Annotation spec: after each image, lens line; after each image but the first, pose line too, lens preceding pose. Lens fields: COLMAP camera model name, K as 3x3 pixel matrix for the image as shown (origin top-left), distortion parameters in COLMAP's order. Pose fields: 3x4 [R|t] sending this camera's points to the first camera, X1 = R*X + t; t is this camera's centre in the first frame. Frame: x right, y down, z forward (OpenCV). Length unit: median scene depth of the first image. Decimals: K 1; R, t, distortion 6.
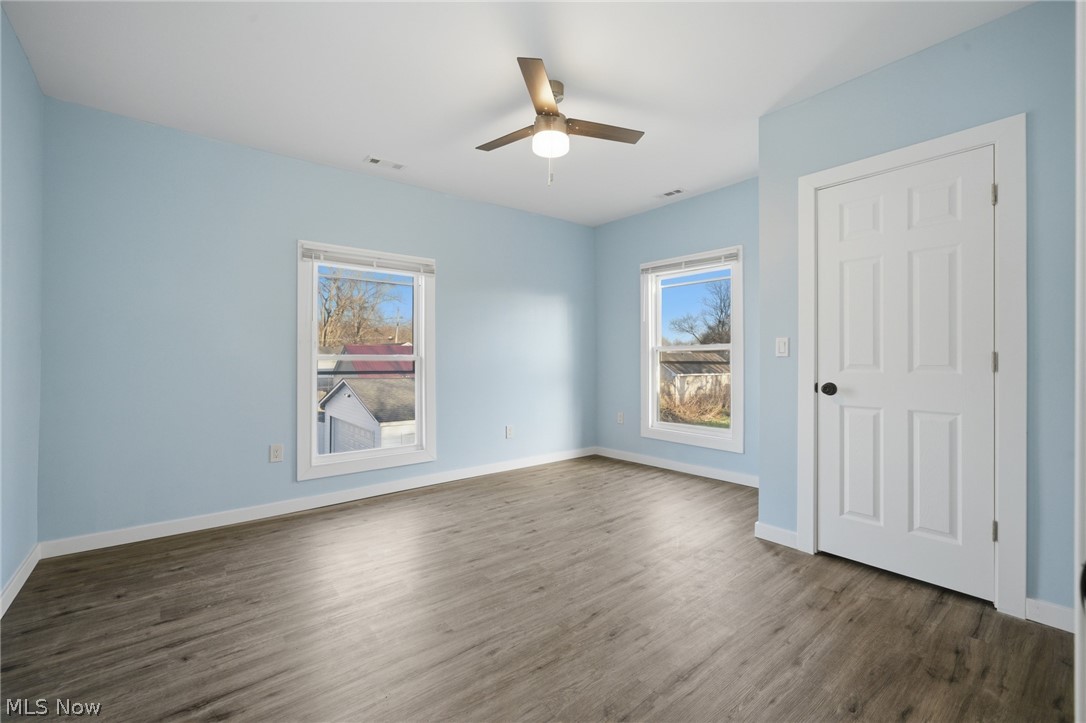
lens RADIAL K [[457.3, 0, 544.1], [0, 457.3, 358.1], [0, 0, 1]] dist [0.000685, 0.000394]
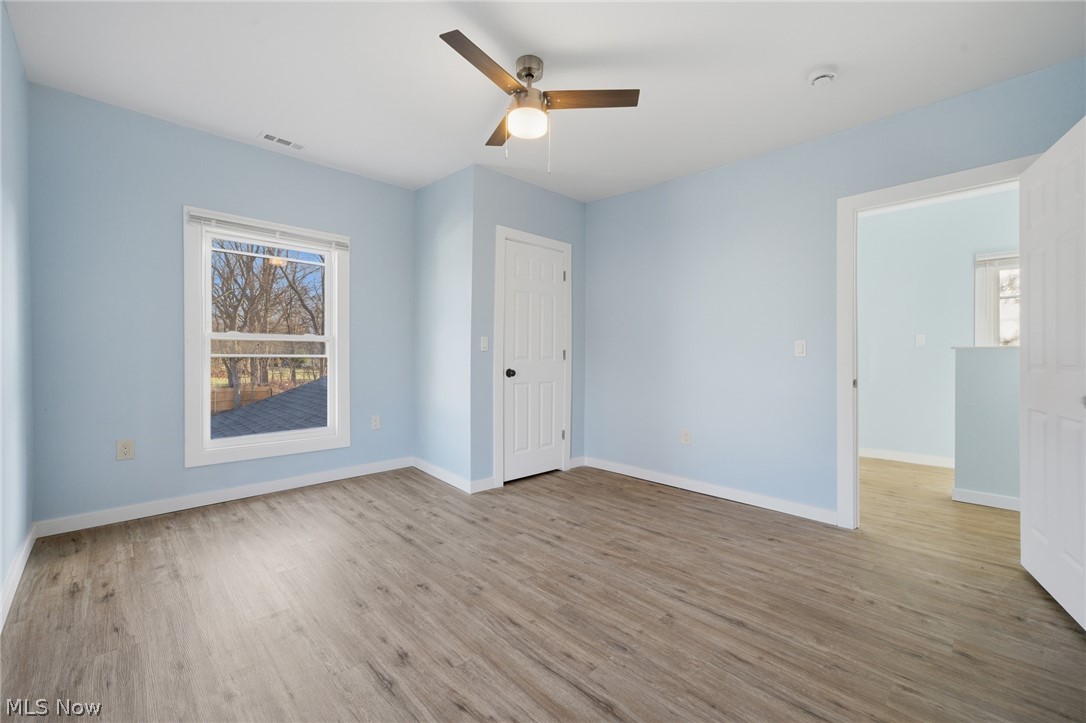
lens RADIAL K [[445.0, 0, 550.0], [0, 445.0, 357.4], [0, 0, 1]] dist [-0.008302, 0.002276]
pose [[-0.097803, 0.002824, 0.995202, -0.880966], [-0.006514, 0.999973, -0.003478, 0.020173], [-0.995184, -0.006823, -0.097782, 1.030791]]
